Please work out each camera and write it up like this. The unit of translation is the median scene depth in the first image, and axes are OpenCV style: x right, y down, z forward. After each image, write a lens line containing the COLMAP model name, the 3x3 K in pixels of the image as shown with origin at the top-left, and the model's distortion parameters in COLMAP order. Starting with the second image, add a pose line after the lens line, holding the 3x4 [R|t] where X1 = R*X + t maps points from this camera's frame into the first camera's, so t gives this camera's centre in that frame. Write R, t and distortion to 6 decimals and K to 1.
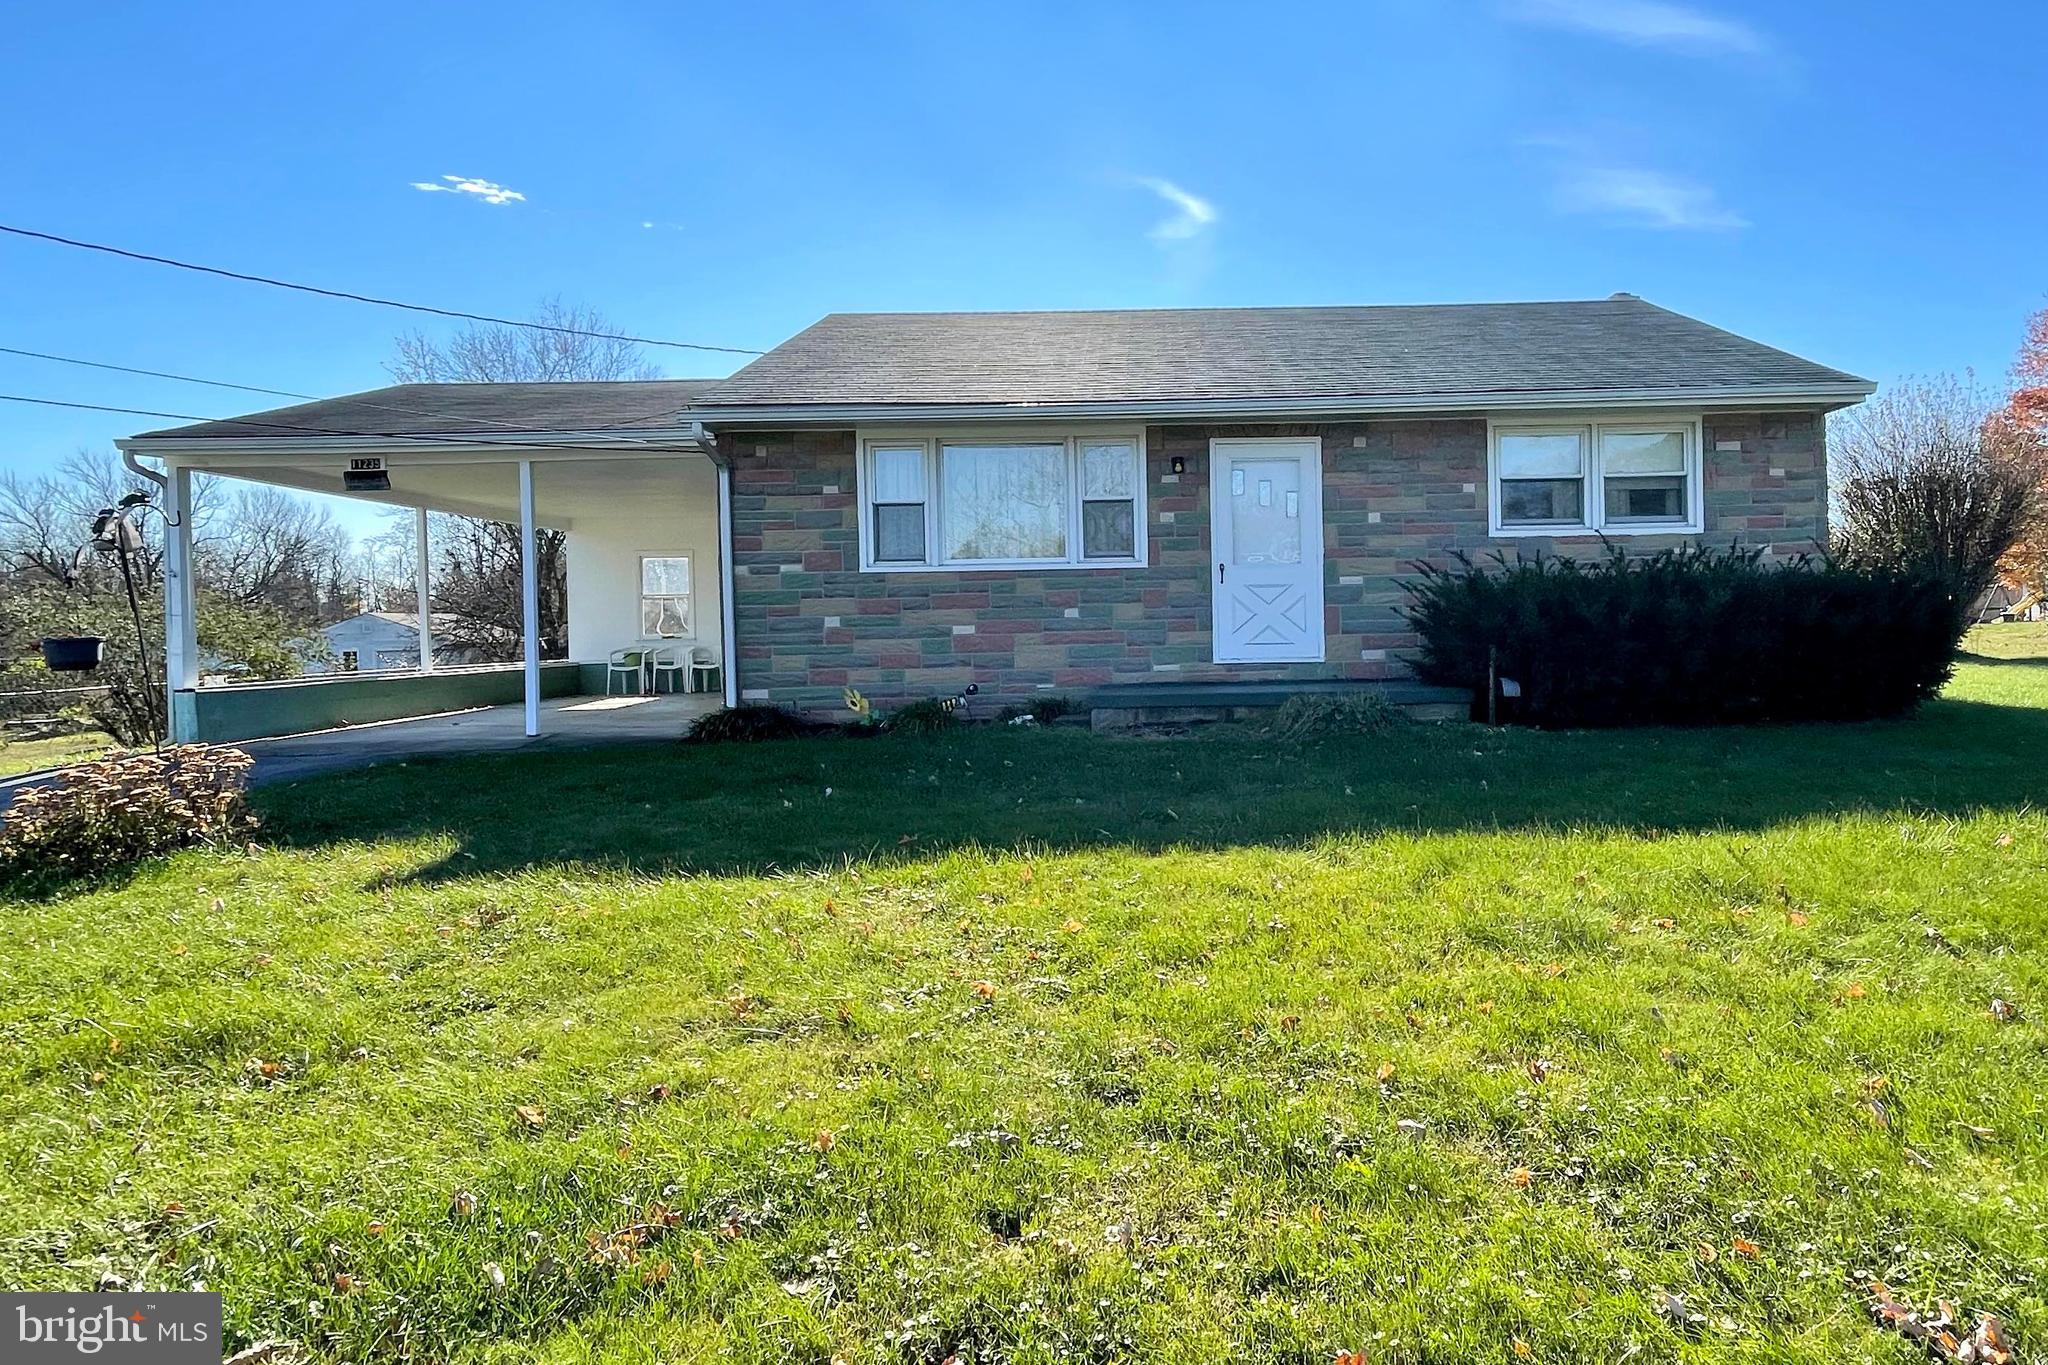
lens RADIAL K [[818.3, 0, 1023.1], [0, 818.3, 672.2], [0, 0, 1]] dist [-0.006811, -0.000380]
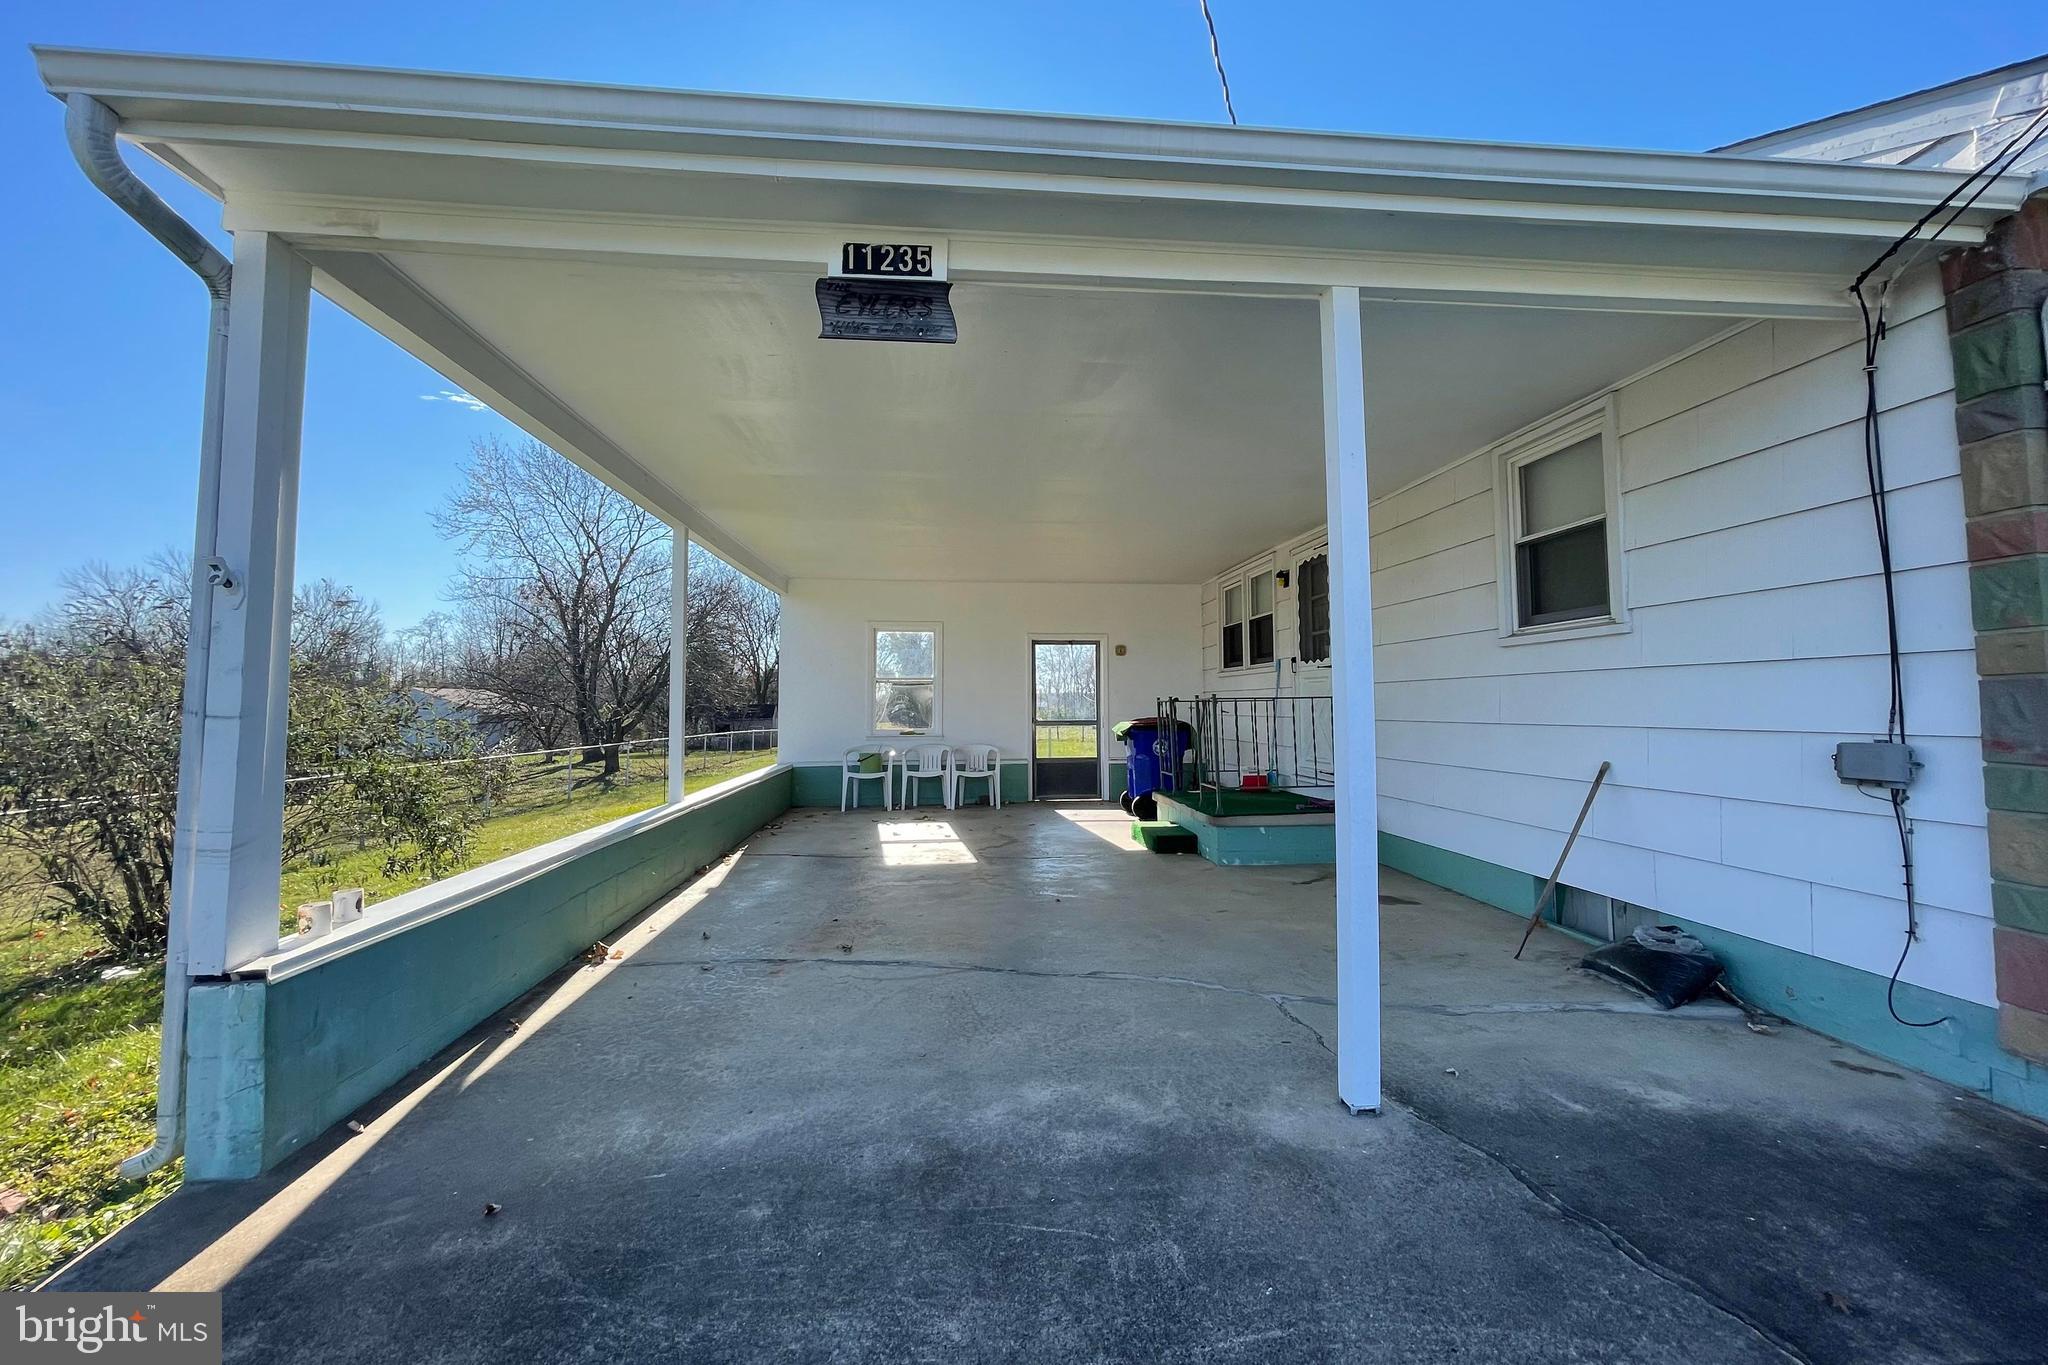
lens RADIAL K [[818.3, 0, 1014.1], [0, 818.3, 670.8], [0, 0, 1]] dist [-0.006811, -0.000380]
pose [[0.999364, 0.021623, 0.028338, -0.764632], [-0.019046, 0.995918, -0.088229, -0.064231], [-0.030130, 0.087634, 0.995697, 0.688226]]
